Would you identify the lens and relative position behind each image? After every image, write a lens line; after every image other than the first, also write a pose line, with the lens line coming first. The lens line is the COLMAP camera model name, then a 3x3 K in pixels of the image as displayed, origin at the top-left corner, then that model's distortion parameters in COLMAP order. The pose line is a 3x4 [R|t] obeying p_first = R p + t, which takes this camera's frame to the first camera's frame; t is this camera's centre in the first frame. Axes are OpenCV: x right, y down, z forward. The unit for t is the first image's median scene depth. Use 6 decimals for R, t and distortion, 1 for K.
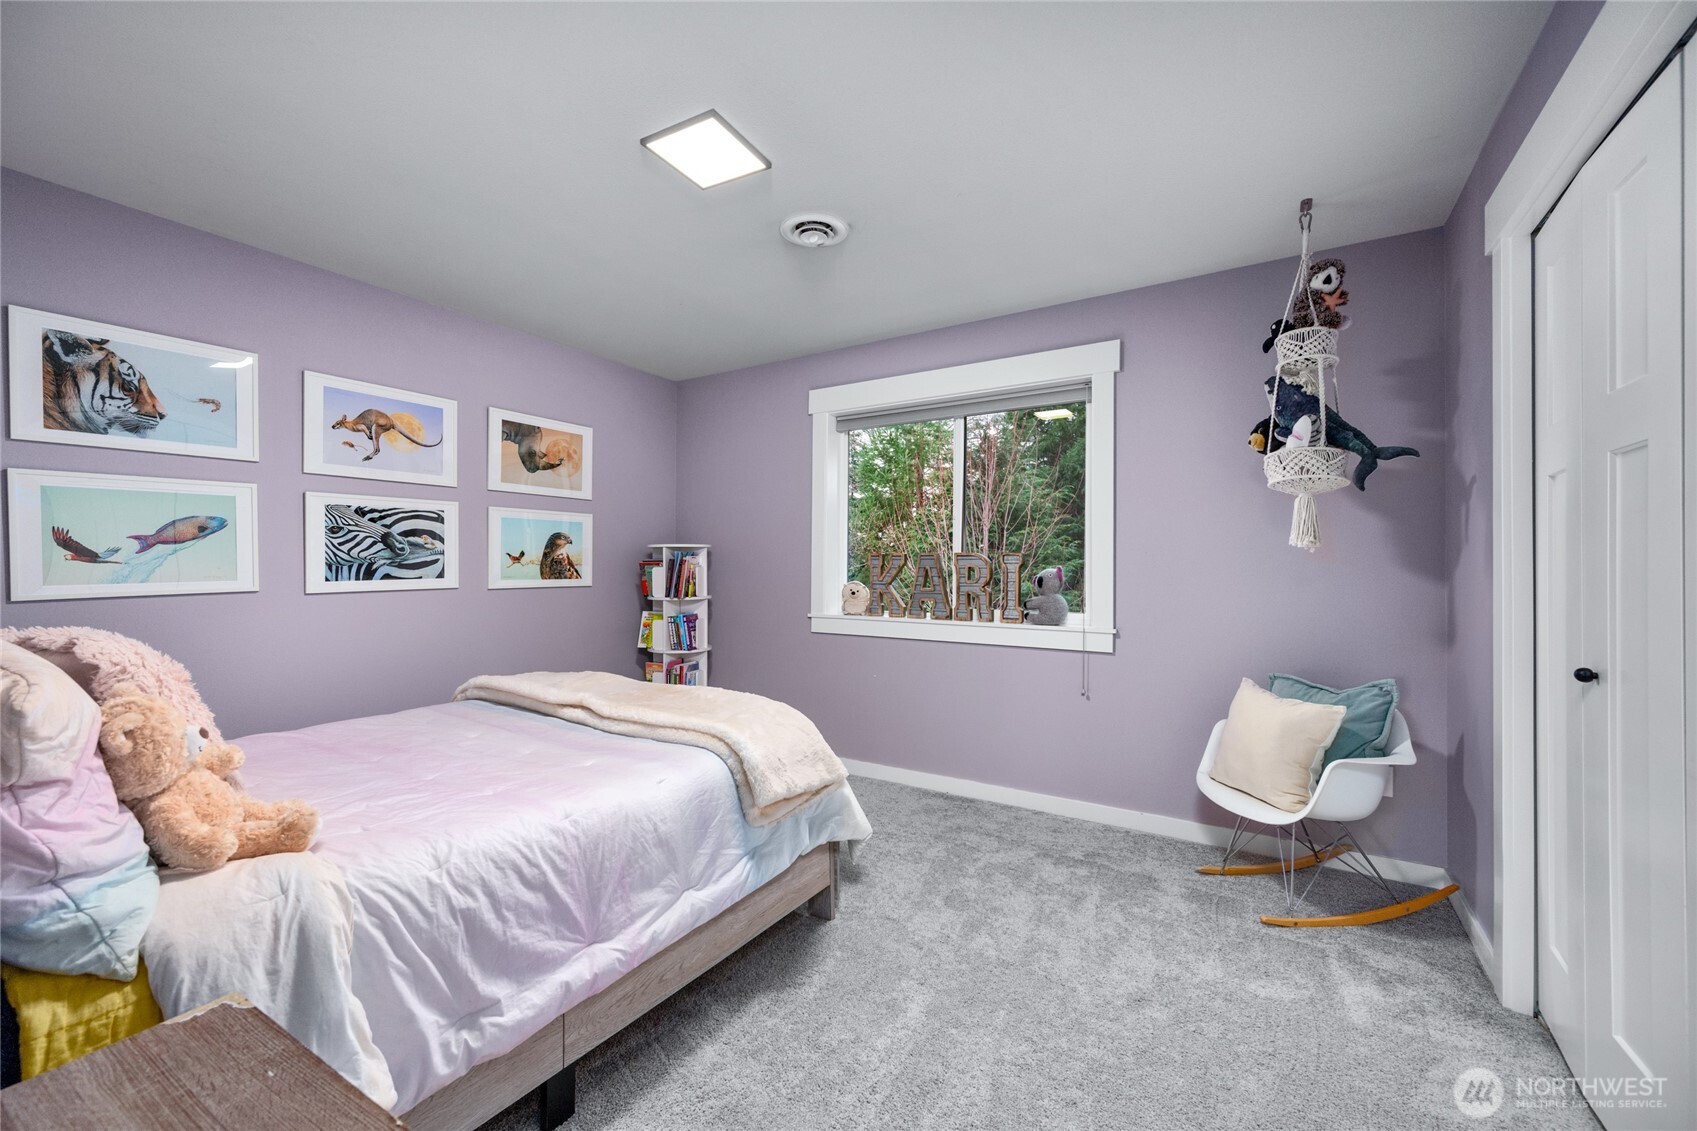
lens RADIAL K [[678.6, 0, 844.6], [0, 678.6, 569.4], [0, 0, 1]] dist [0.001039, 0.000693]
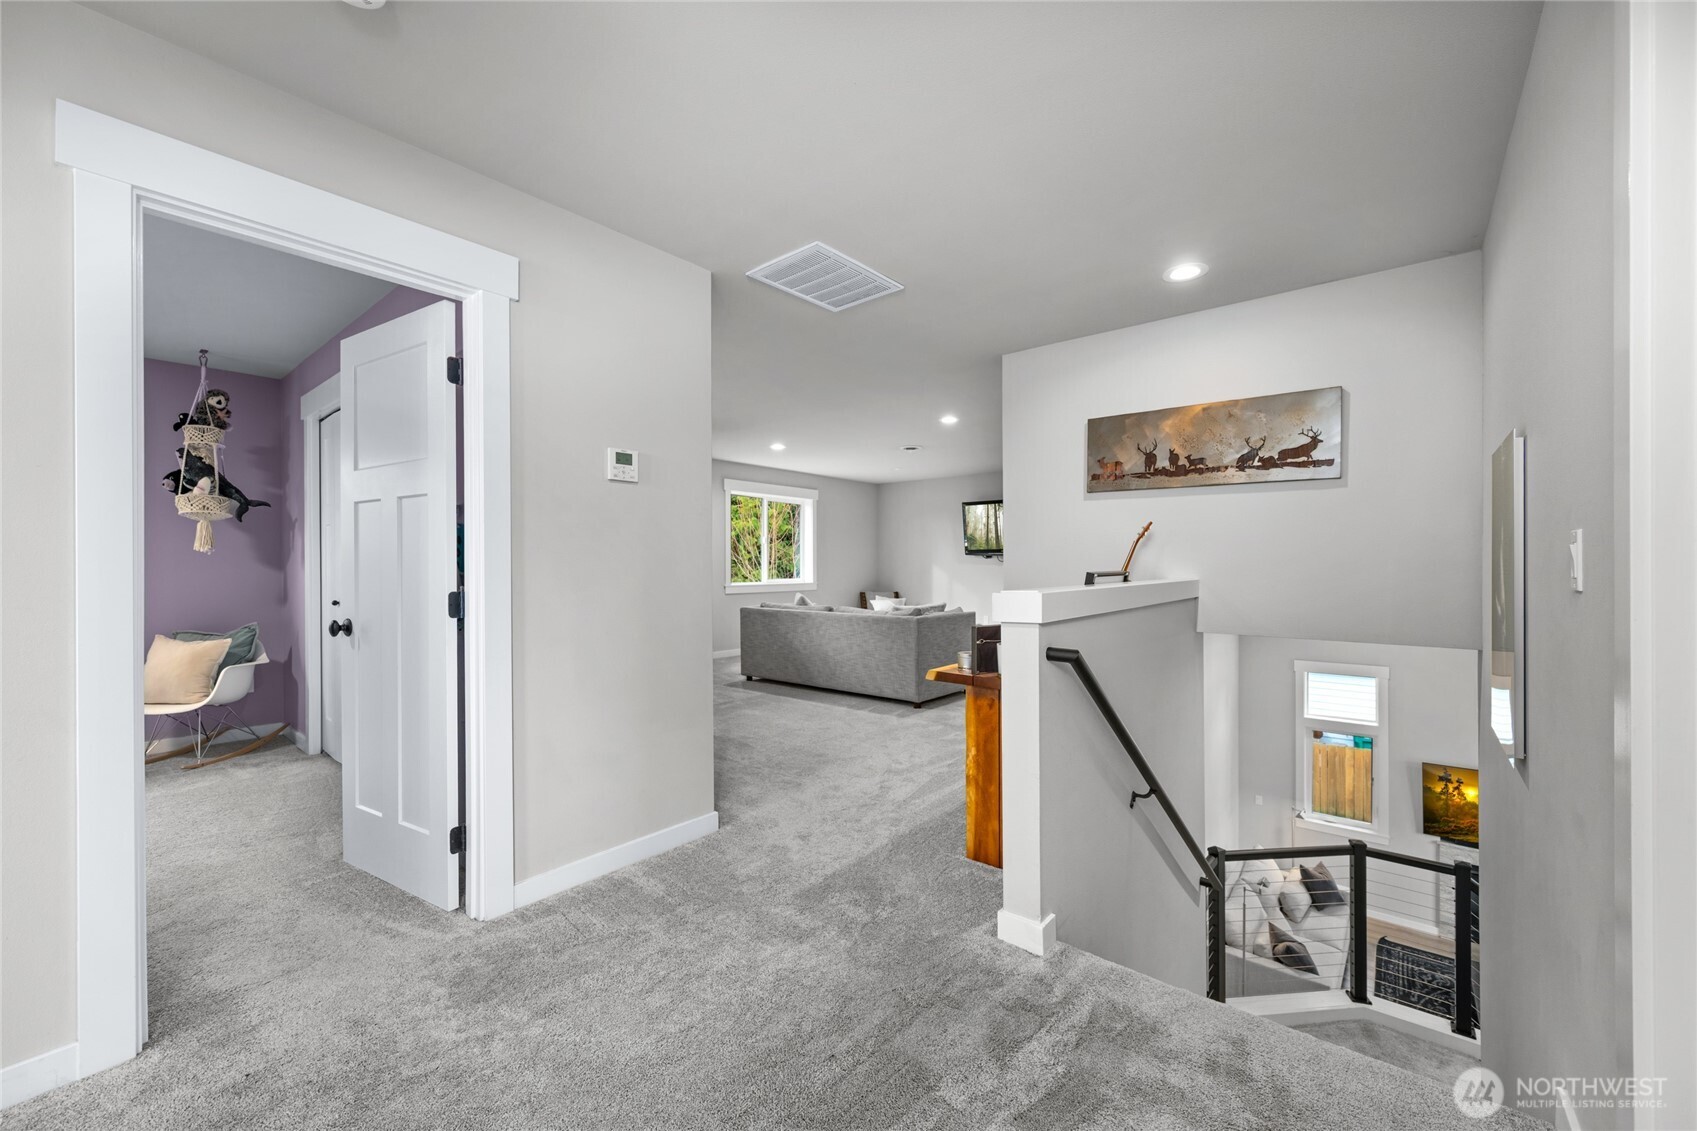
lens RADIAL K [[678.6, 0, 846.0], [0, 678.6, 564.6], [0, 0, 1]] dist [0.001039, 0.000693]
pose [[0.135181, -0.010738, 0.990763, -0.835083], [-0.006978, 0.999906, 0.011789, -0.031125], [-0.990796, -0.008508, 0.135093, -0.872319]]
